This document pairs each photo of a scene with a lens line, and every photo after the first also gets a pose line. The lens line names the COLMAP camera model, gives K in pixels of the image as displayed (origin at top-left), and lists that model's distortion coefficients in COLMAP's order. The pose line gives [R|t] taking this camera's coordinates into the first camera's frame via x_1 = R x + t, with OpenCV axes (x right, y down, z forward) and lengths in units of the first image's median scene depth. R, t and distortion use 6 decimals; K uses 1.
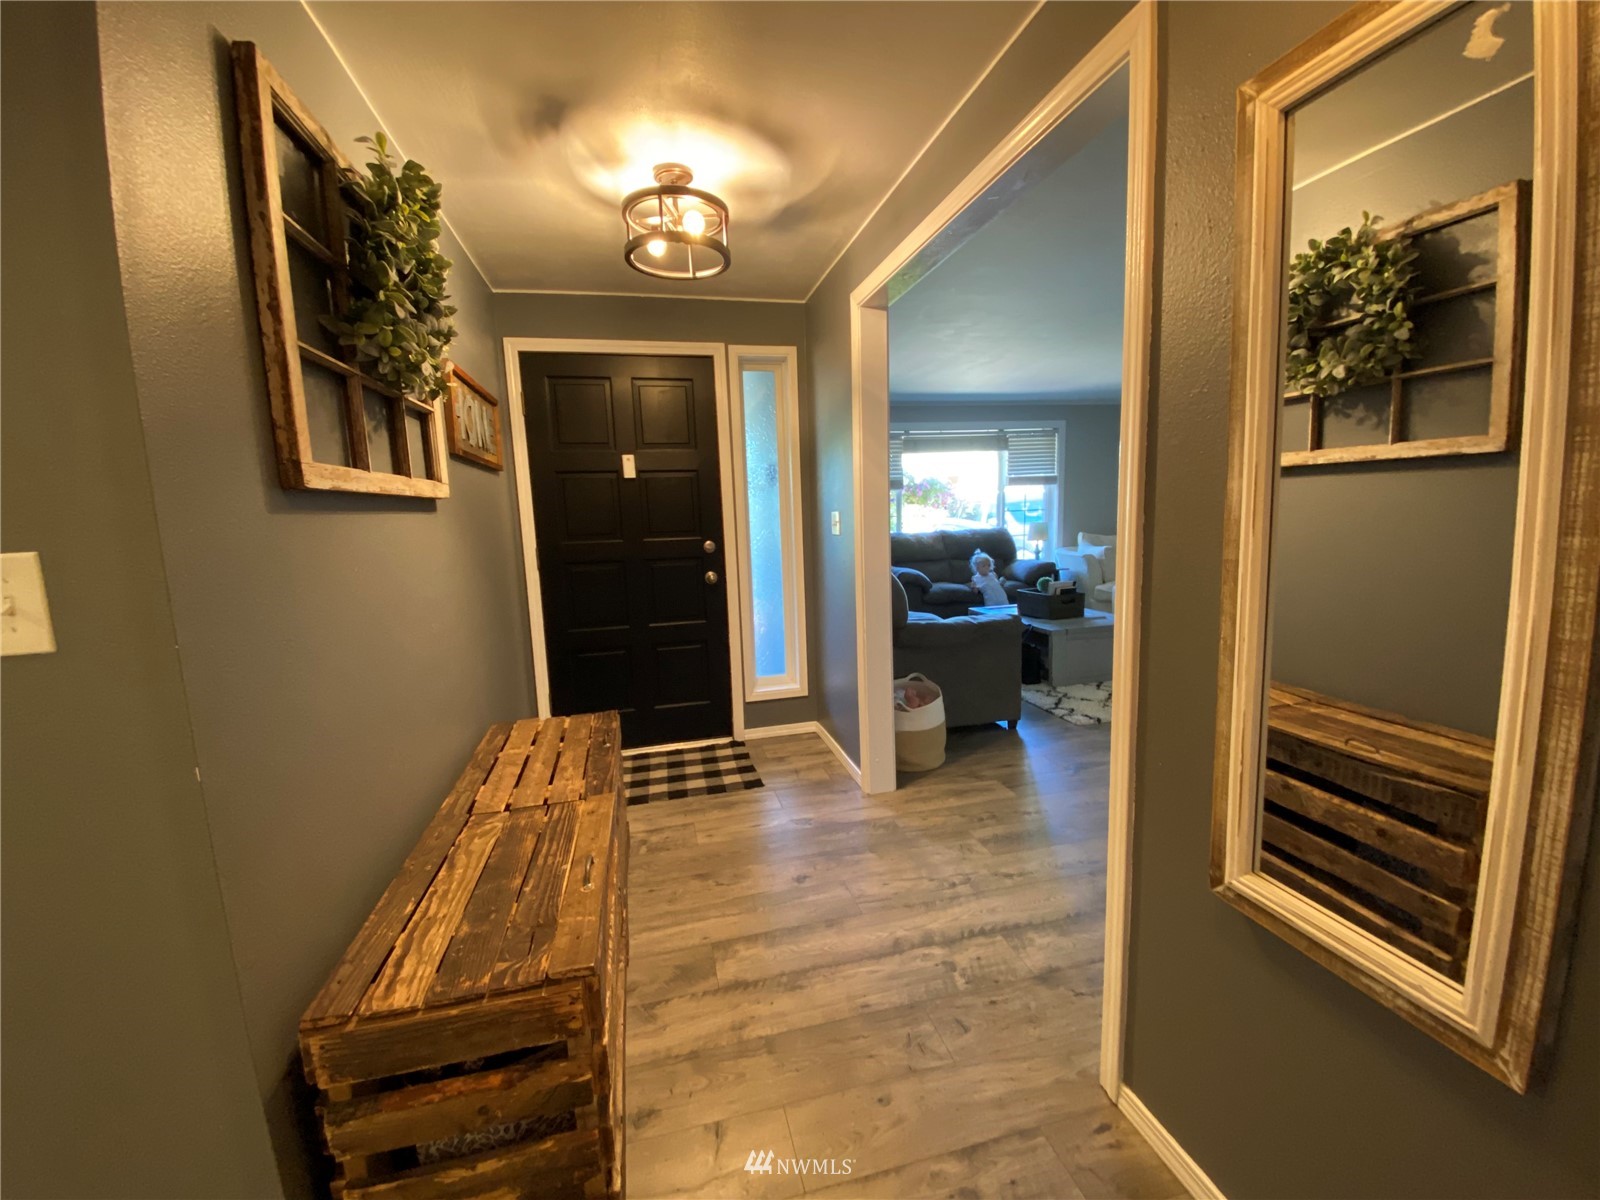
lens RADIAL K [[649.8, 0, 800.0], [0, 649.8, 600.0], [0, 0, 1]] dist [0.035914, -0.028770]
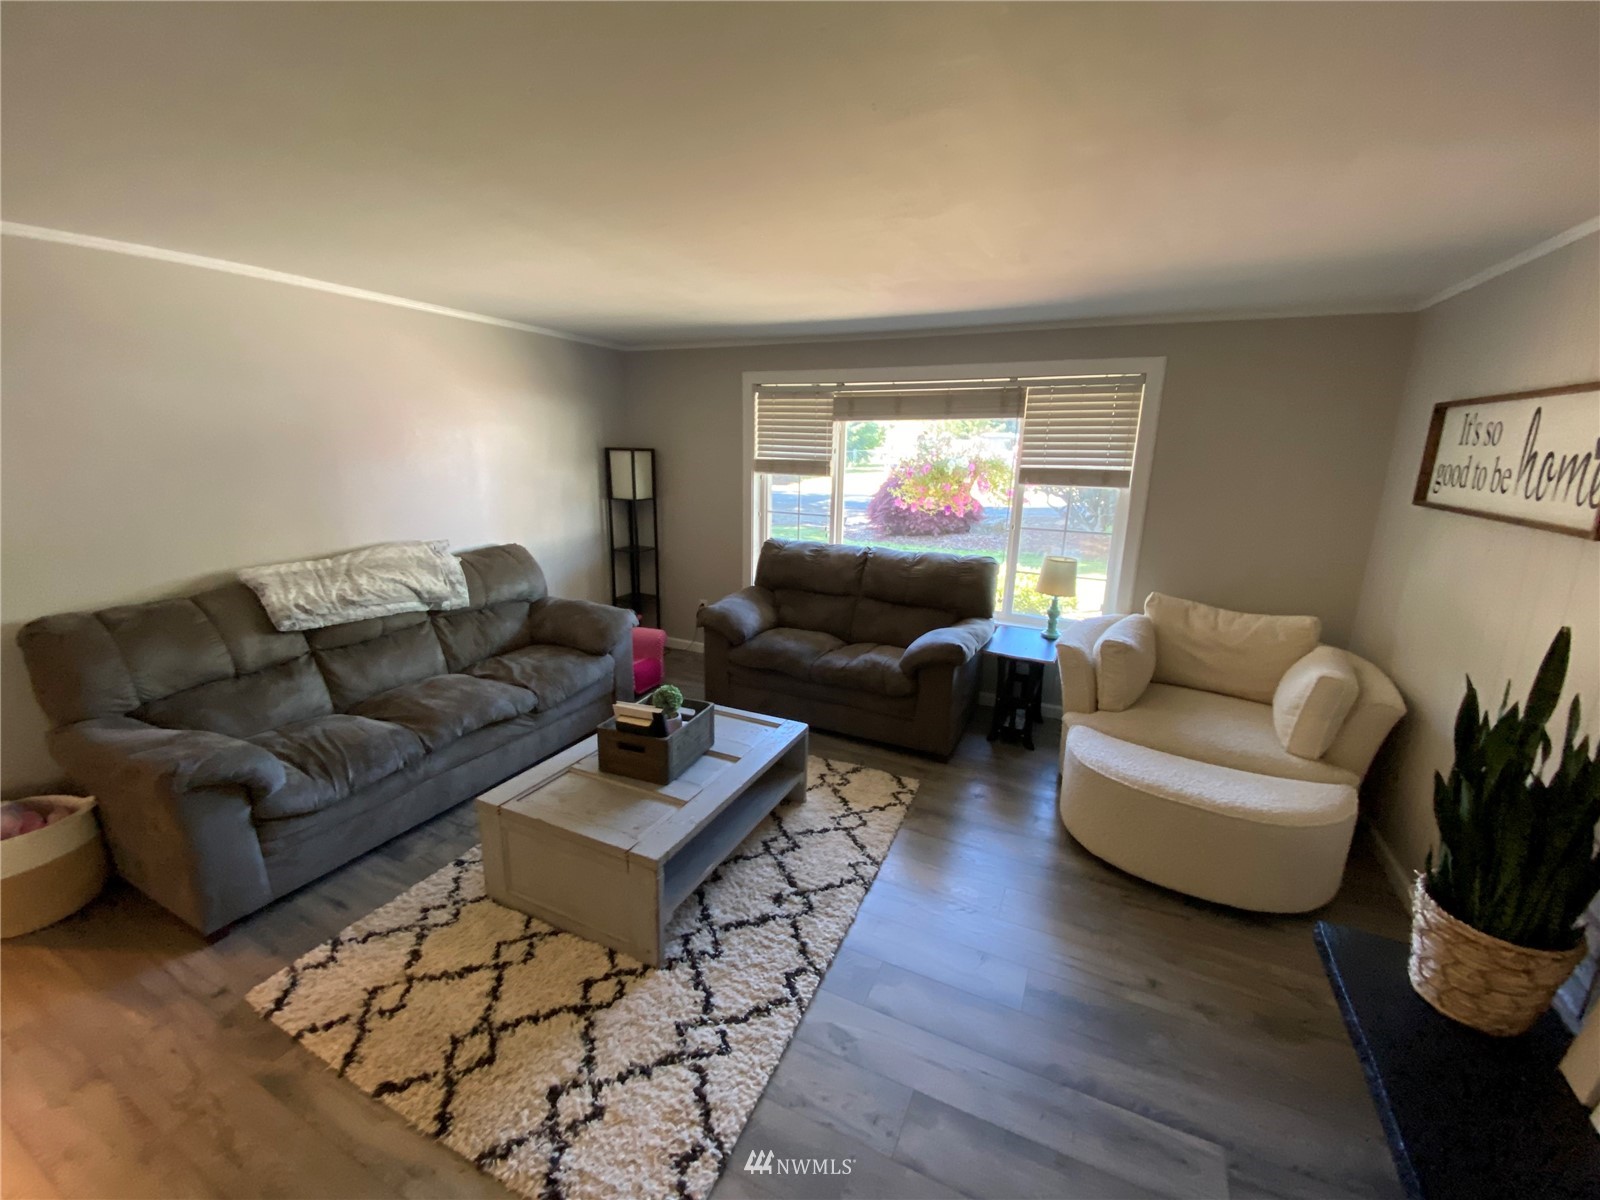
lens RADIAL K [[649.8, 0, 800.0], [0, 649.8, 600.0], [0, 0, 1]] dist [0.035914, -0.028770]
pose [[0.779582, 0.191598, -0.596274, 0.539275], [-0.130898, 0.980876, 0.144042, -0.136848], [0.612469, -0.034242, 0.789753, 0.456308]]
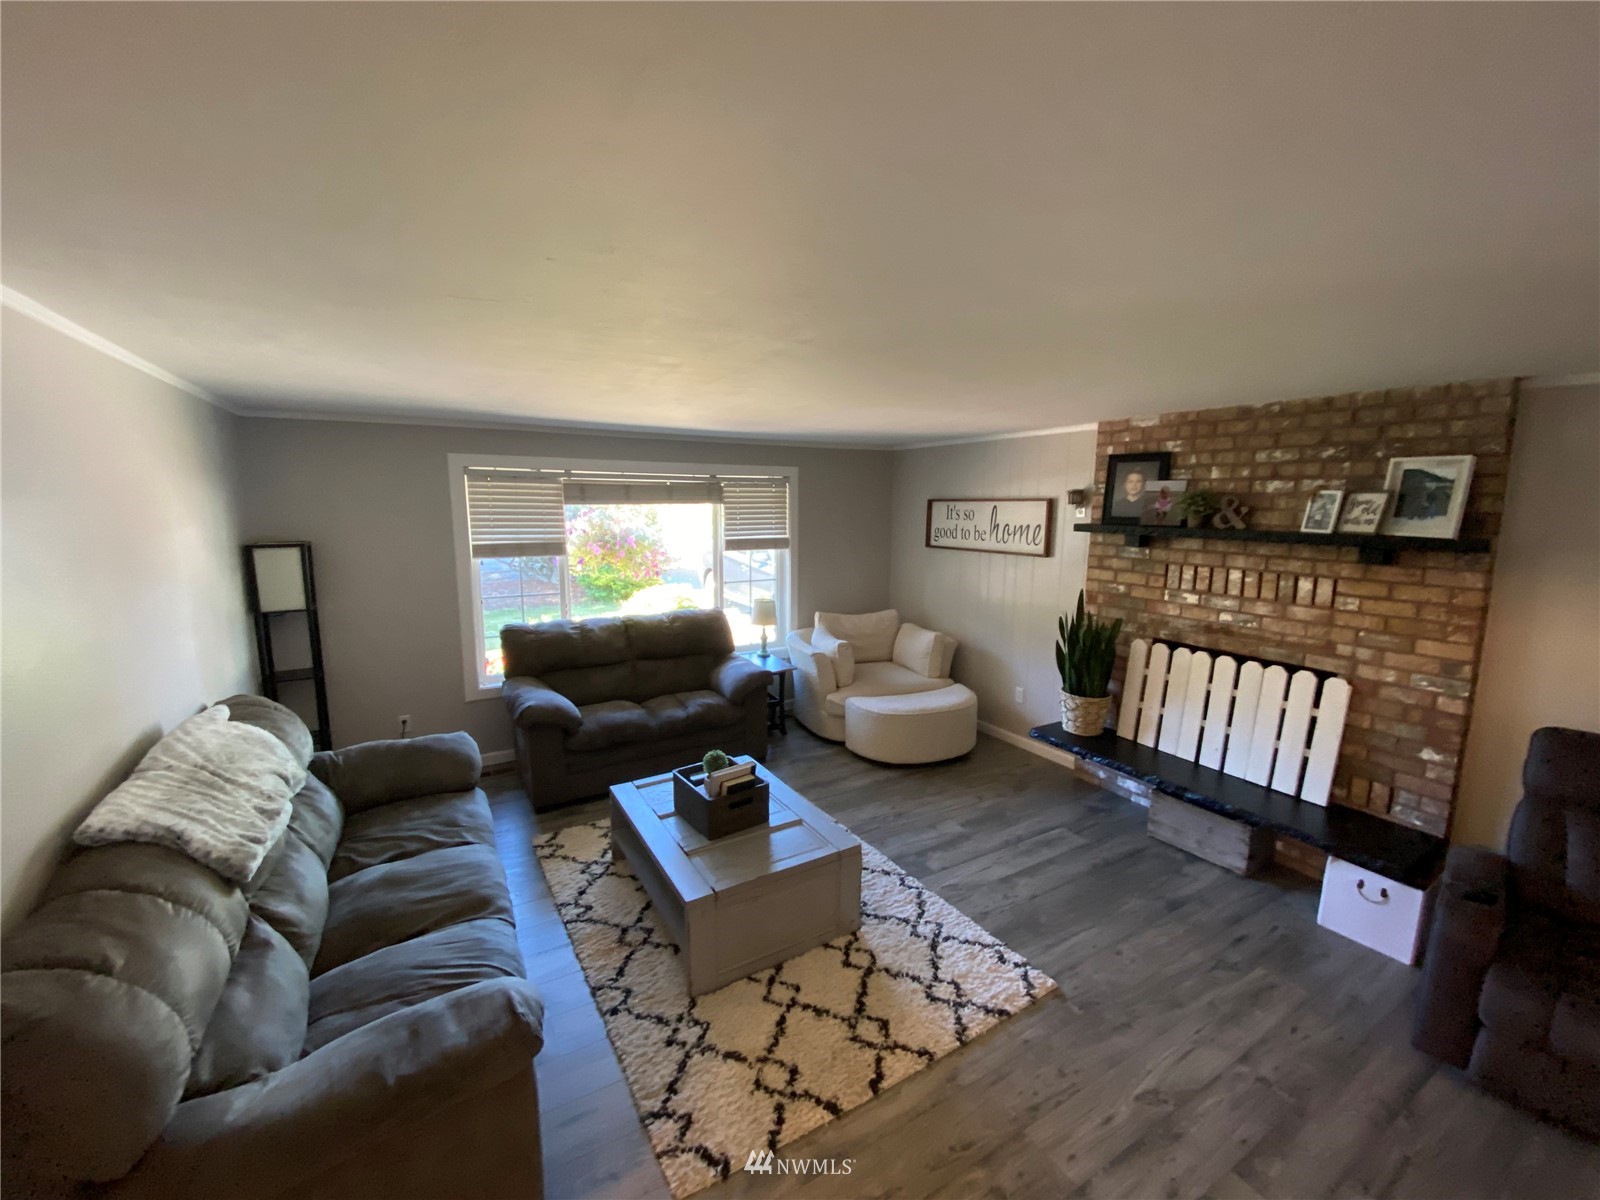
lens RADIAL K [[634.0, 0, 817.8], [0, 634.0, 600.2], [0, 0, 1]] dist [0.033972, -0.032437]
pose [[0.952129, -0.010885, 0.305502, 0.202208], [0.008076, 0.999913, 0.010458, -0.128002], [-0.305590, -0.007490, 0.952134, 0.282331]]
